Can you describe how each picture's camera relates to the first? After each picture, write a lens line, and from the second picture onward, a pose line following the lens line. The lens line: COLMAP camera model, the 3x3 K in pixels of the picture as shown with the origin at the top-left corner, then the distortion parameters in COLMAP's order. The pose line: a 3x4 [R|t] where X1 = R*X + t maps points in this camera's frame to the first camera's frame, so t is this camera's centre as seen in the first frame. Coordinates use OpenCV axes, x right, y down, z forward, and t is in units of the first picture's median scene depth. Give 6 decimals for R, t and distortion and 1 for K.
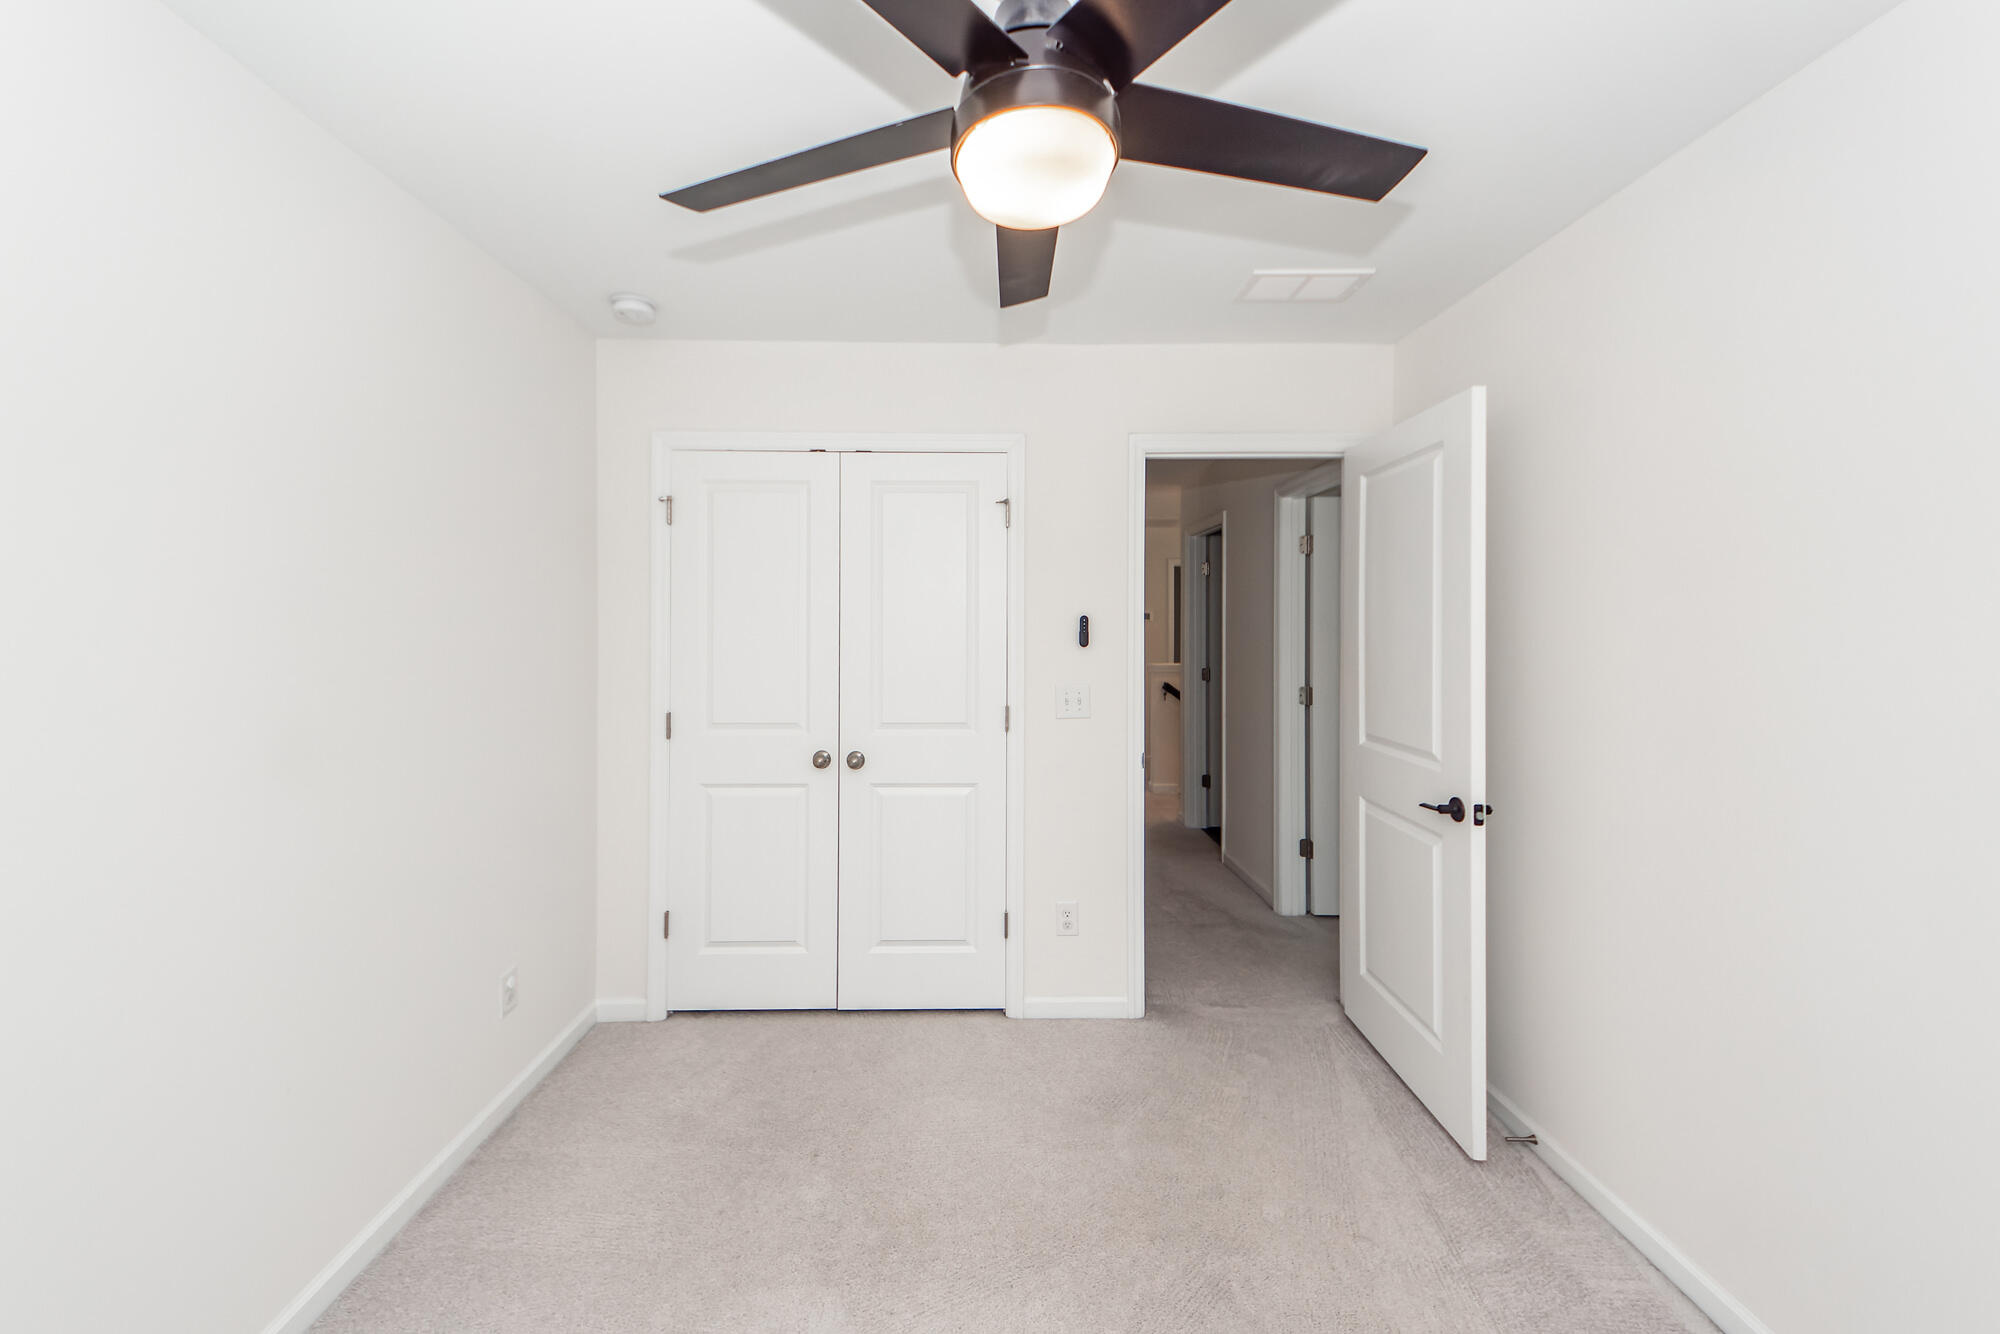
lens RADIAL K [[776.0, 0, 996.4], [0, 776.0, 620.5], [0, 0, 1]] dist [0.008743, -0.000071]
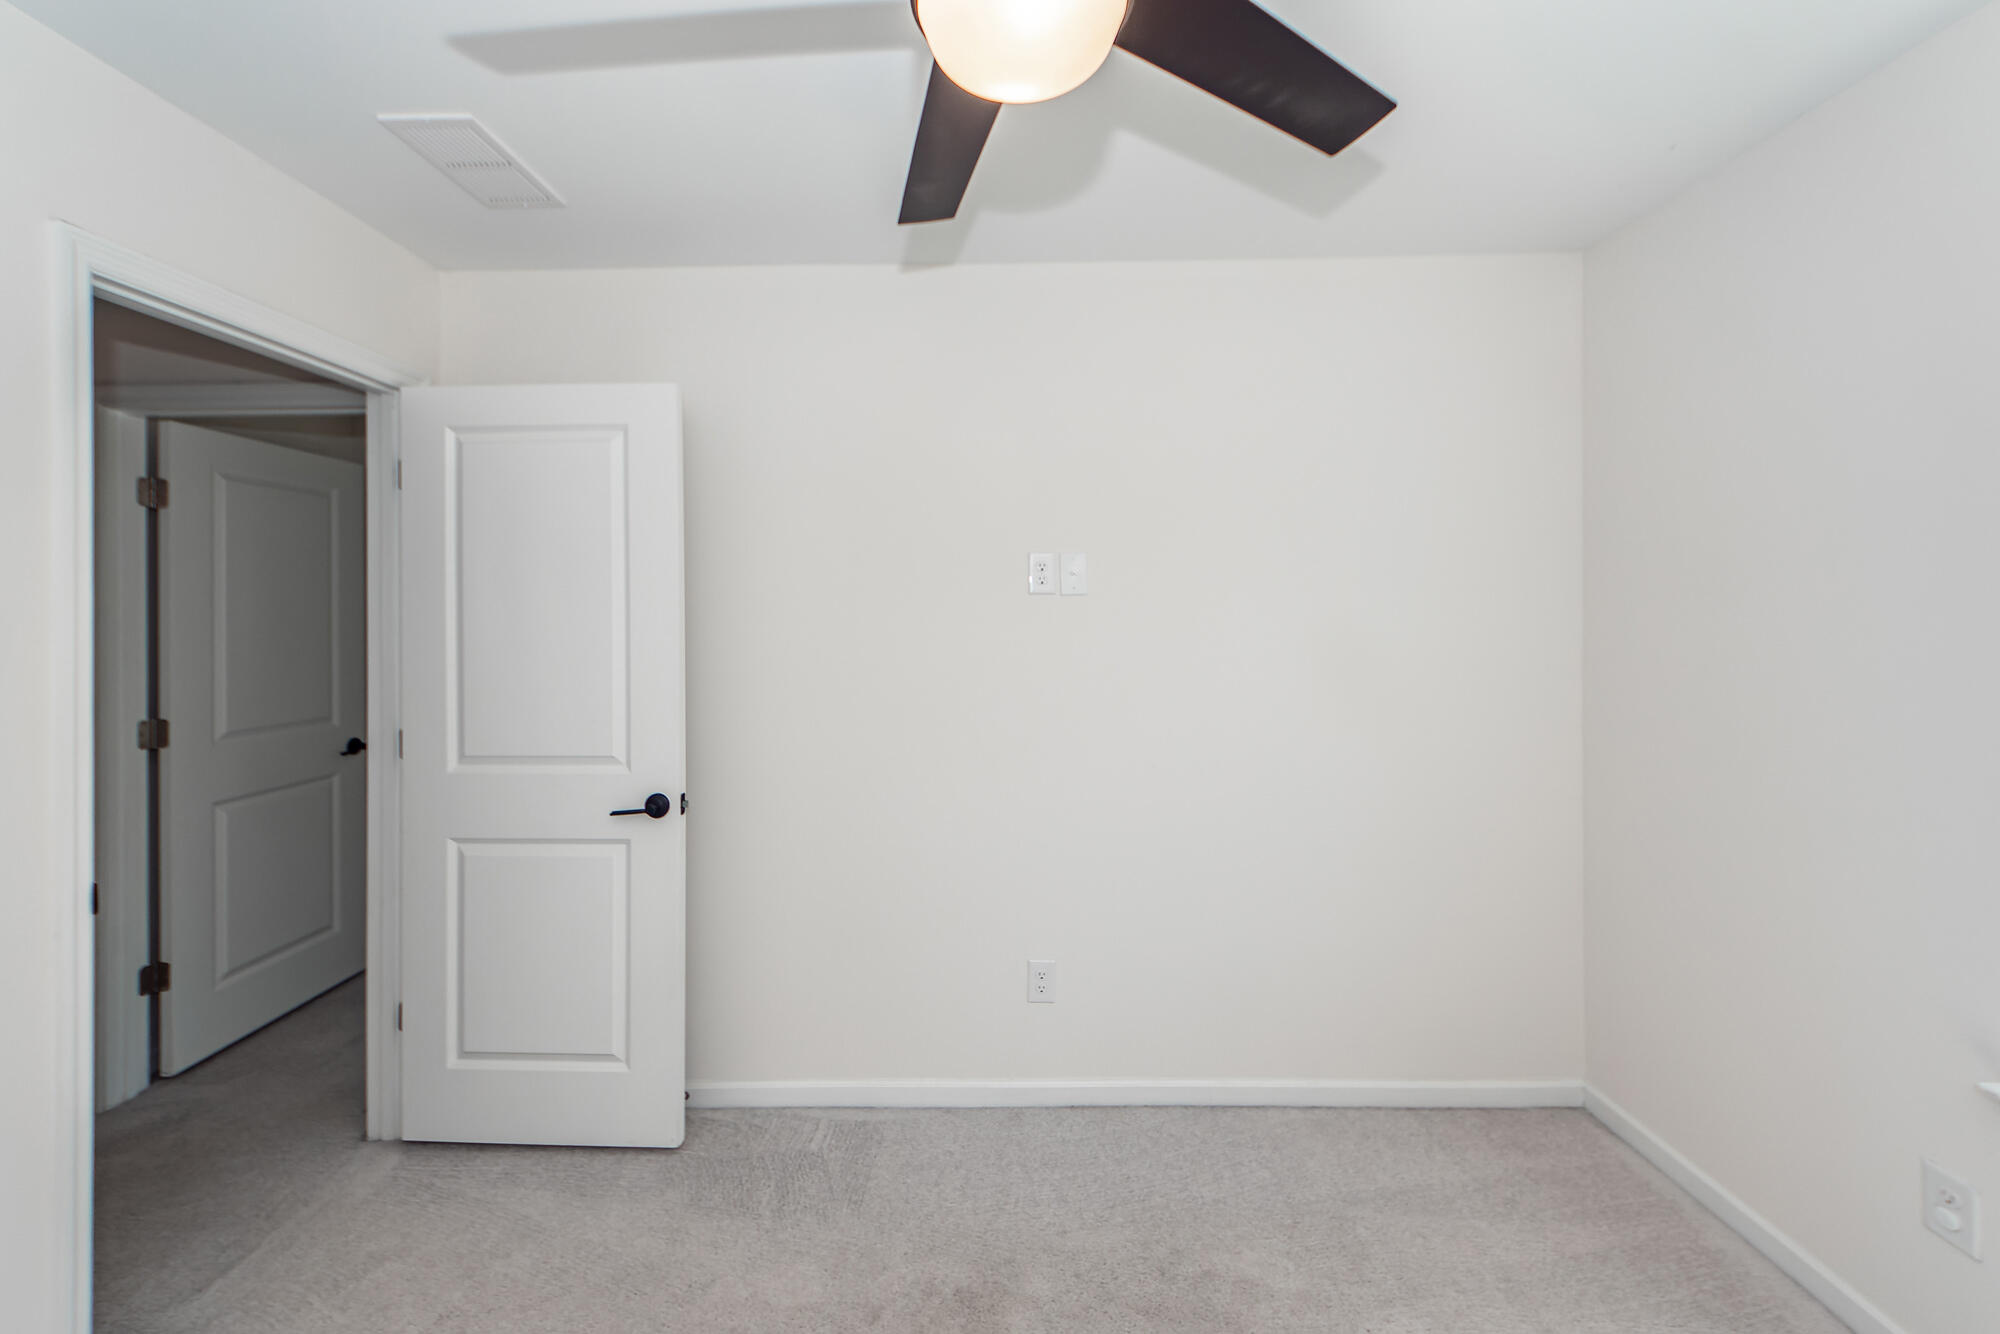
lens RADIAL K [[776.0, 0, 996.4], [0, 776.0, 620.5], [0, 0, 1]] dist [0.008743, -0.000071]
pose [[0.036354, -0.003580, 0.999333, -0.321253], [0.002705, 0.999990, 0.003484, 0.006408], [-0.999335, 0.002577, 0.036364, 0.466806]]
